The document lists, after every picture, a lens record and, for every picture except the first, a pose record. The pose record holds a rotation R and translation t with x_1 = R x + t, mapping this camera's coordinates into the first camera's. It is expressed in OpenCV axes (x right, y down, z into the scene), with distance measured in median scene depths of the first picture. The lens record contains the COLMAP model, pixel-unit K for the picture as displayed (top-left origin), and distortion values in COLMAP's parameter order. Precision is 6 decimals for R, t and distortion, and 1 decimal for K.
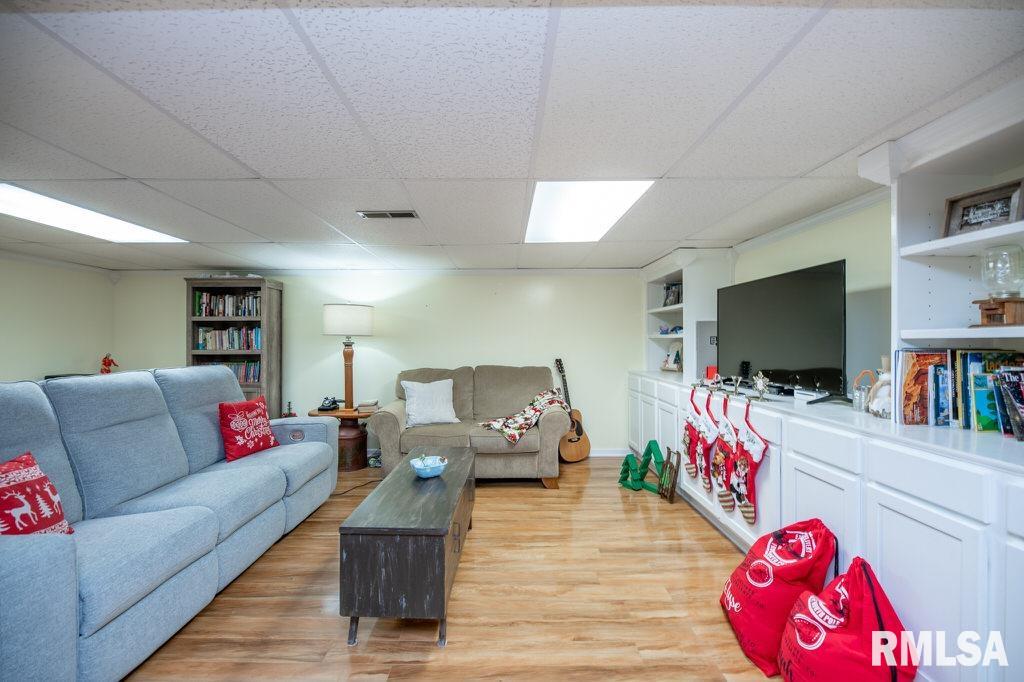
lens RADIAL K [[430.9, 0, 511.1], [0, 430.9, 336.2], [0, 0, 1]] dist [-0.003094, -0.001256]
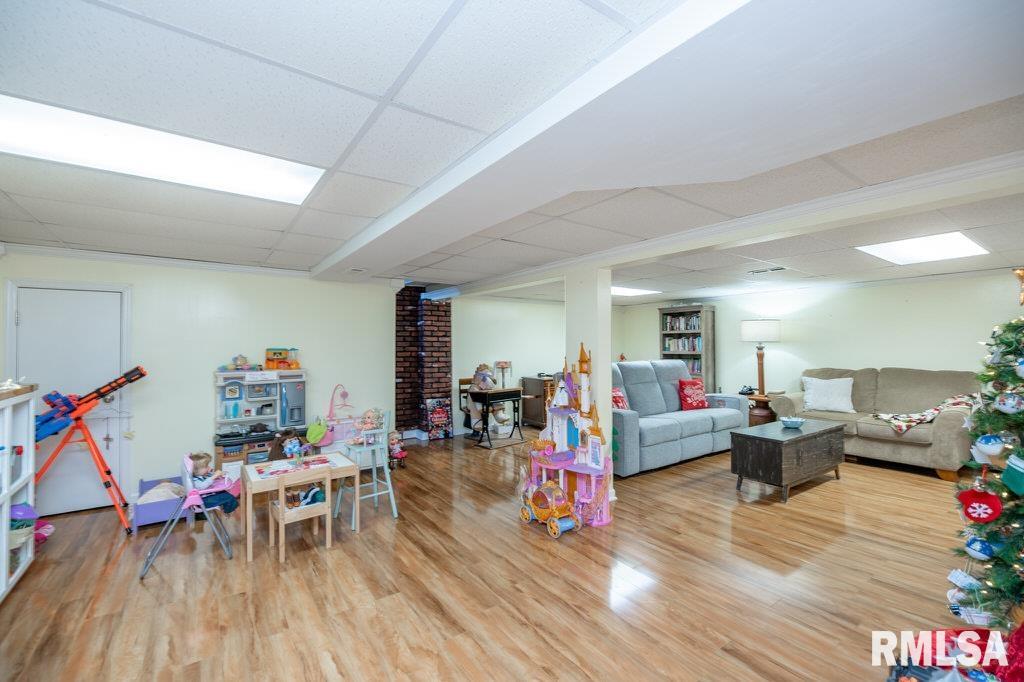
lens RADIAL K [[430.9, 0, 513.3], [0, 430.9, 339.4], [0, 0, 1]] dist [-0.003094, -0.001256]
pose [[0.580484, -0.010829, -0.814199, 0.287109], [0.013036, 0.999907, -0.004005, -0.013923], [0.814167, -0.008290, 0.580572, -0.447778]]
